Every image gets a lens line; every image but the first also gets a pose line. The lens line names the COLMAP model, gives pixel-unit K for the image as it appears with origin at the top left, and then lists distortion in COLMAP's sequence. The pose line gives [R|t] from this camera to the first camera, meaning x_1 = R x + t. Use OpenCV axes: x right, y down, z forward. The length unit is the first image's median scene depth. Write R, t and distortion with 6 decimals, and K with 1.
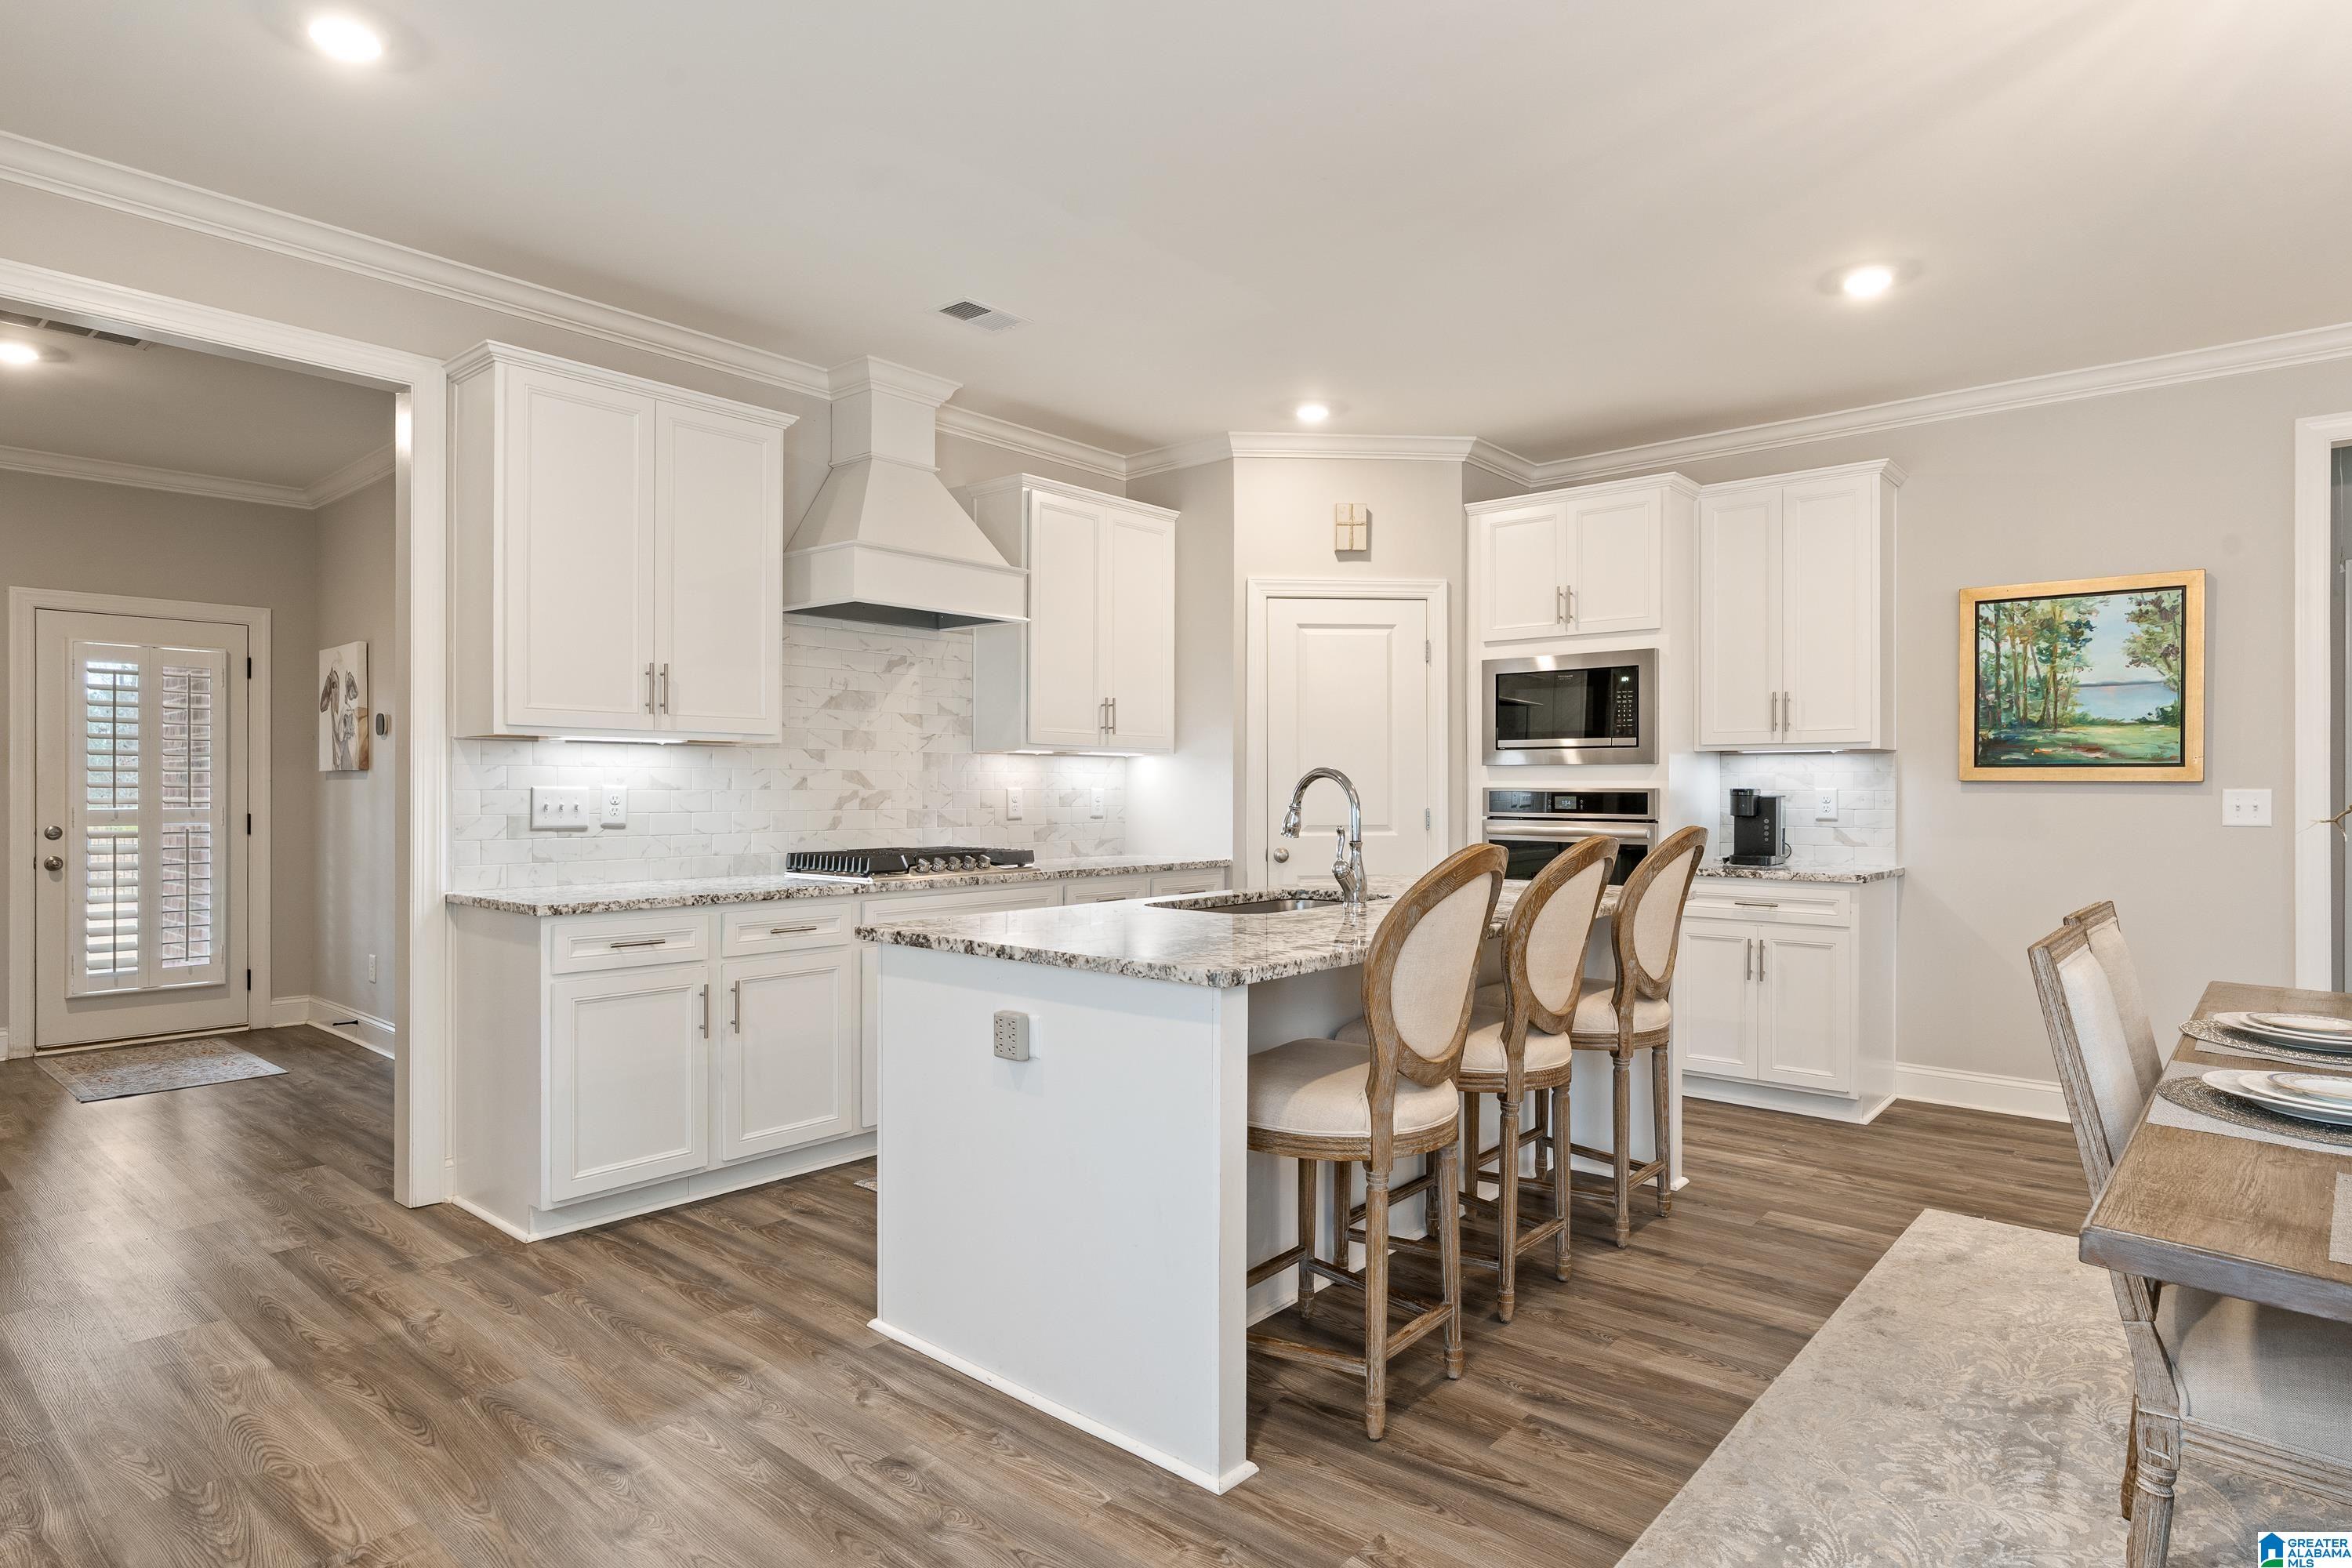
lens RADIAL K [[1280.3, 0, 1178.0], [0, 1280.3, 798.8], [0, 0, 1]] dist [-0.004551, -0.000276]
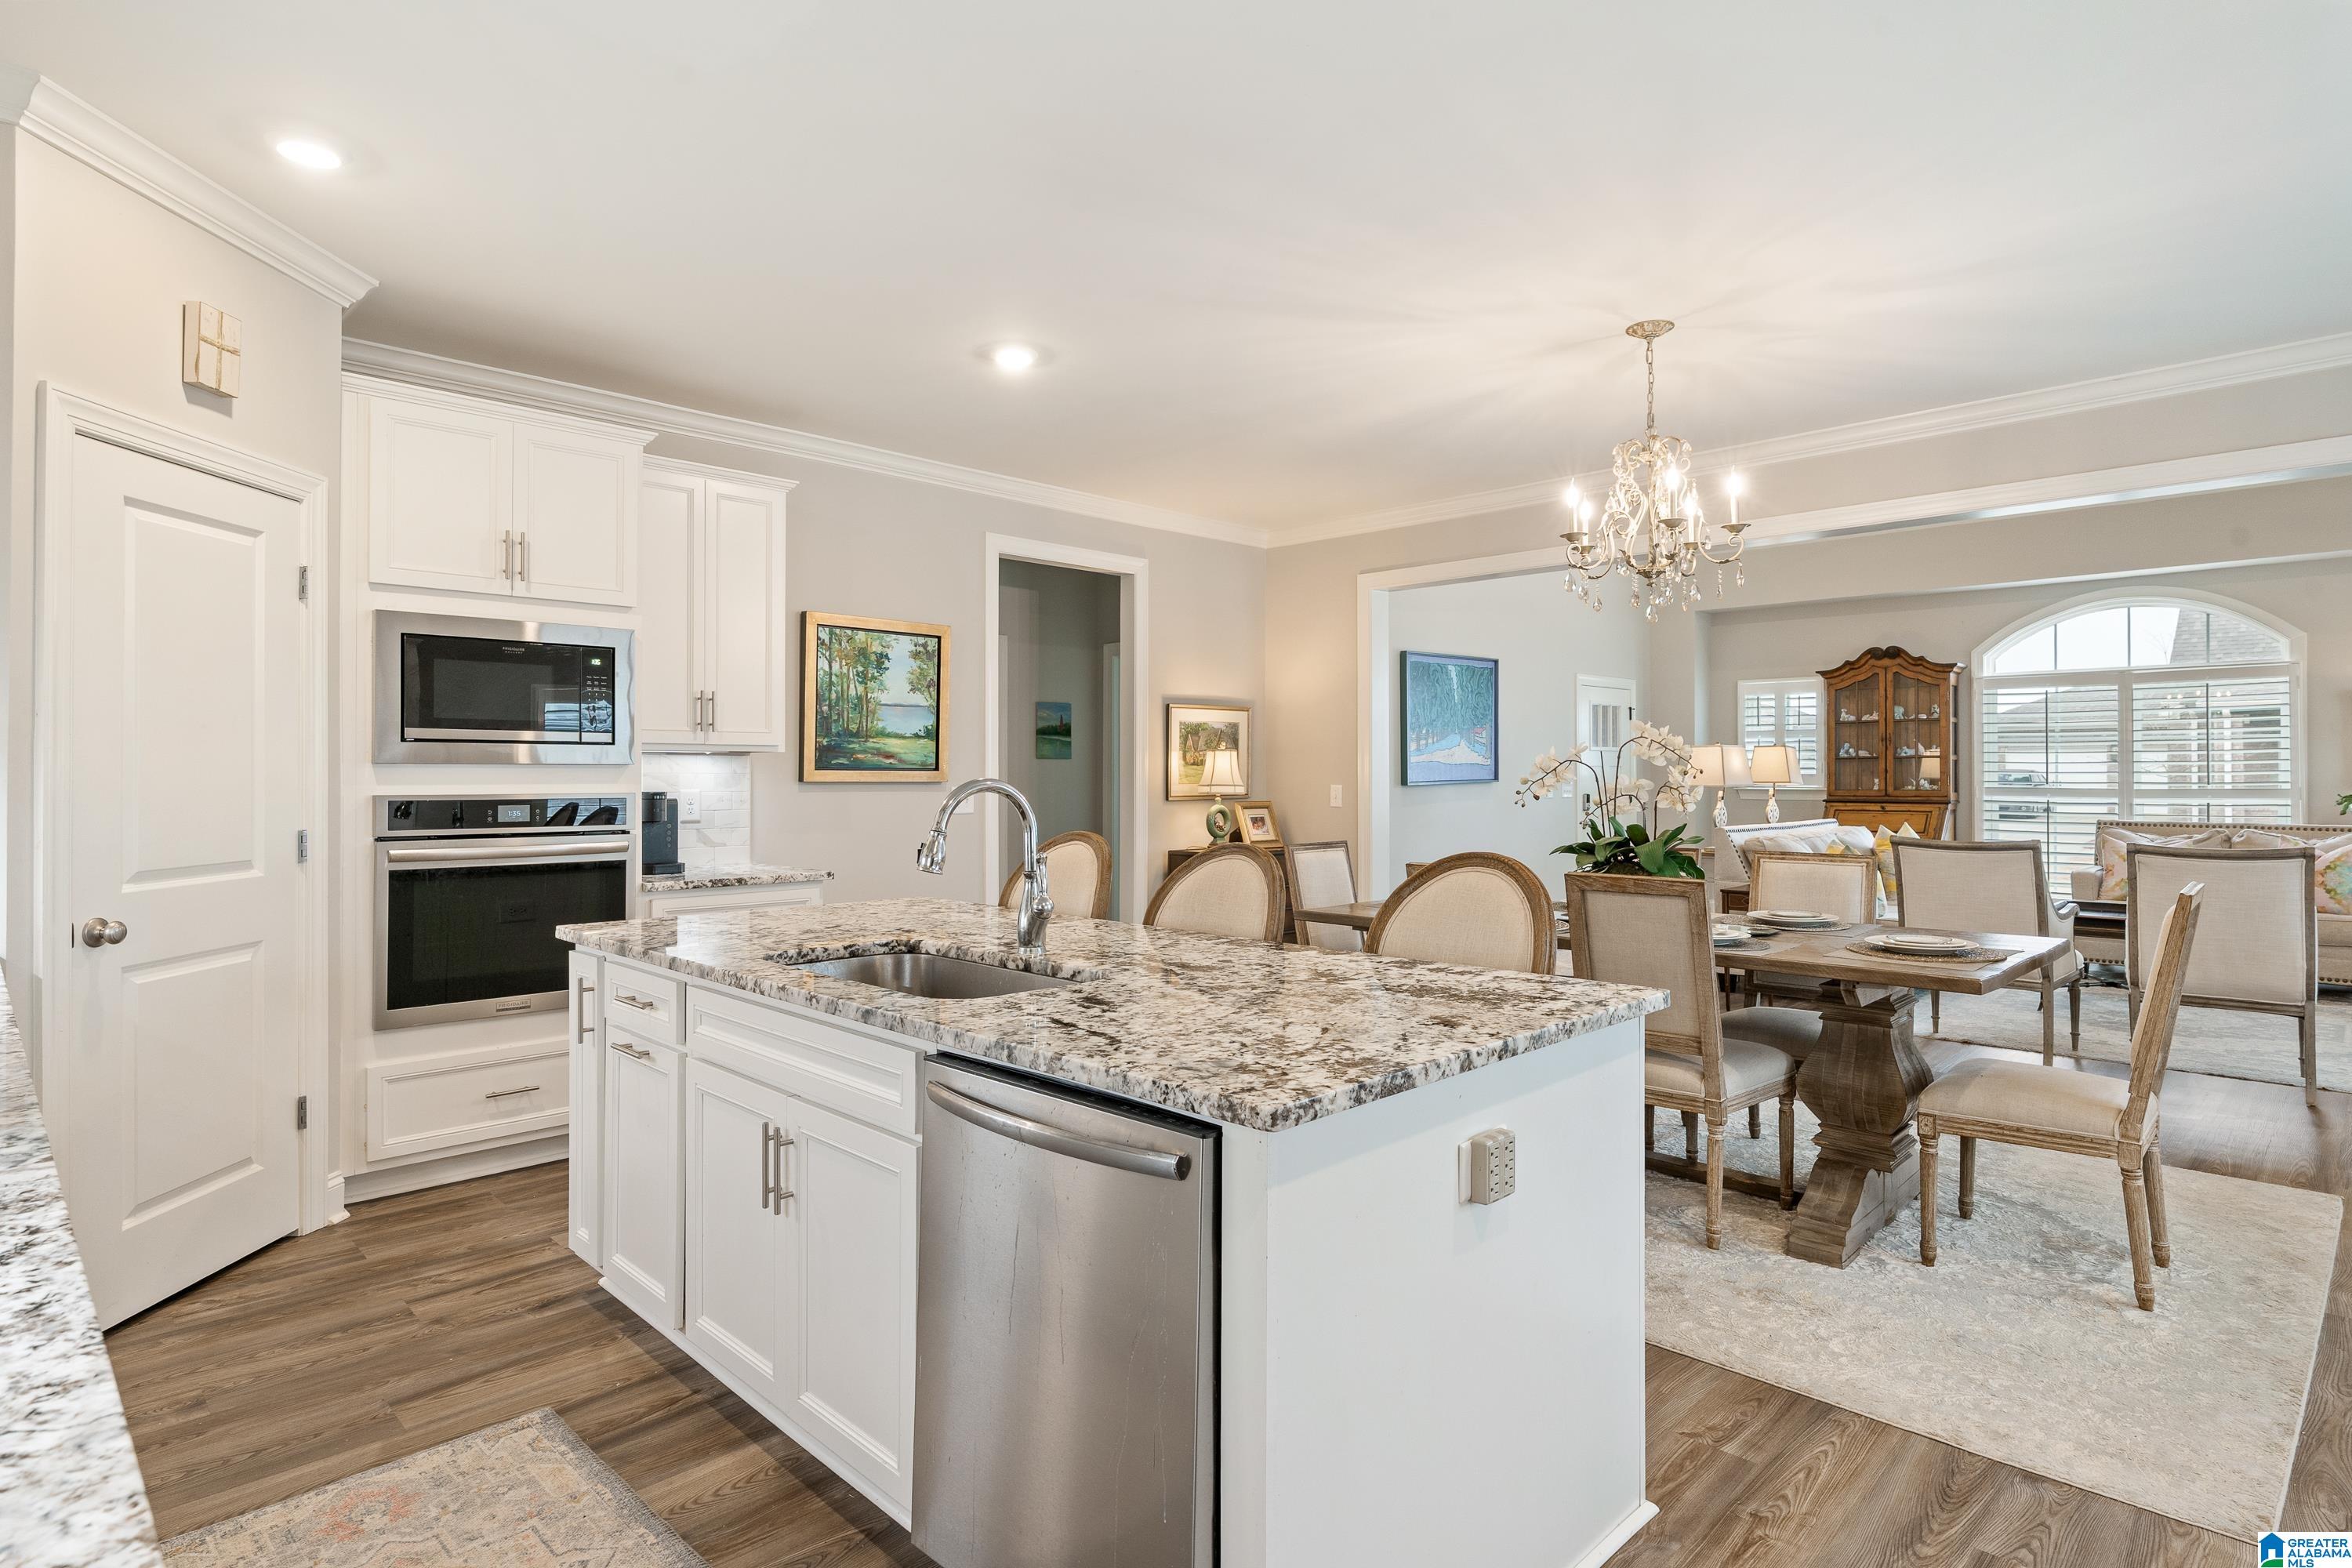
lens RADIAL K [[1233.3, 0, 1176.0], [0, 1233.3, 784.0], [0, 0, 1]] dist [0.002526, 0.000964]
pose [[0.078782, -0.010041, 0.996841, -0.457962], [0.008664, 0.999918, 0.009387, -0.020410], [-0.996854, 0.007897, 0.078862, 0.615078]]
